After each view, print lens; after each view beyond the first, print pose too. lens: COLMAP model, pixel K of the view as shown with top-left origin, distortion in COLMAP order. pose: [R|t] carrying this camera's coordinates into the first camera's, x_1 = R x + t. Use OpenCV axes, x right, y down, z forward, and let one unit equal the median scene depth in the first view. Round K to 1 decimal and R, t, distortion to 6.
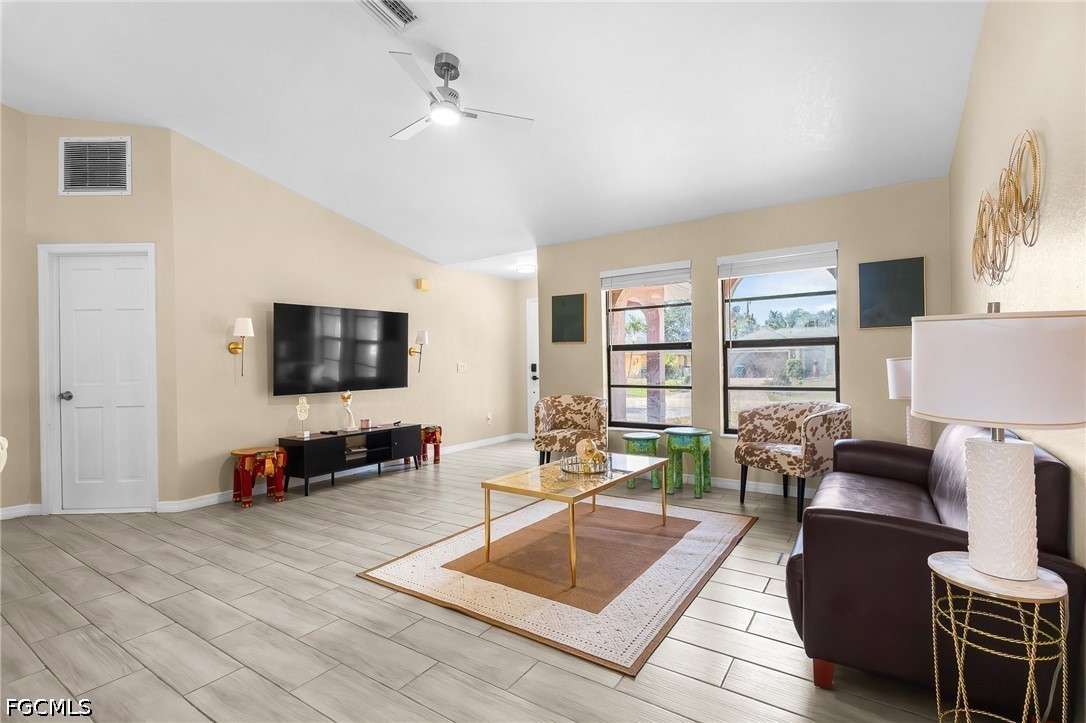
lens RADIAL K [[497.6, 0, 539.2], [0, 497.6, 363.8], [0, 0, 1]] dist [0.000361, 0.000317]
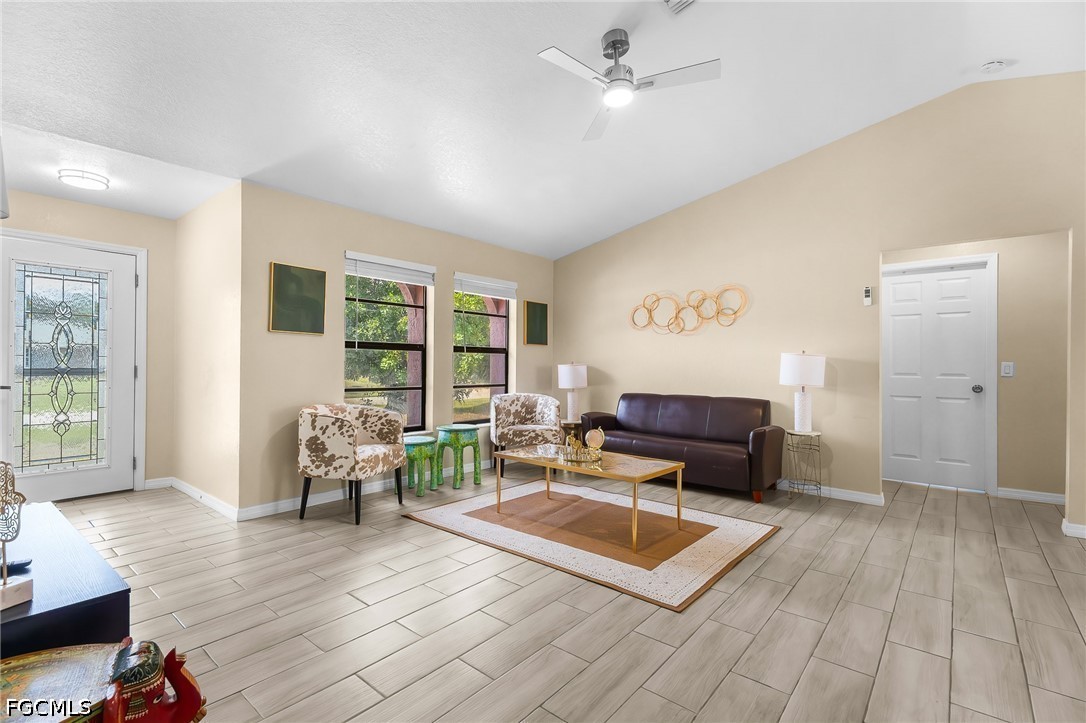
lens RADIAL K [[497.6, 0, 539.2], [0, 497.6, 363.8], [0, 0, 1]] dist [0.000361, 0.000317]
pose [[0.114539, 0.017865, 0.993258, -1.017324], [-0.009413, 0.999813, -0.016898, 0.017592], [-0.993374, -0.007414, 0.114685, 0.940142]]
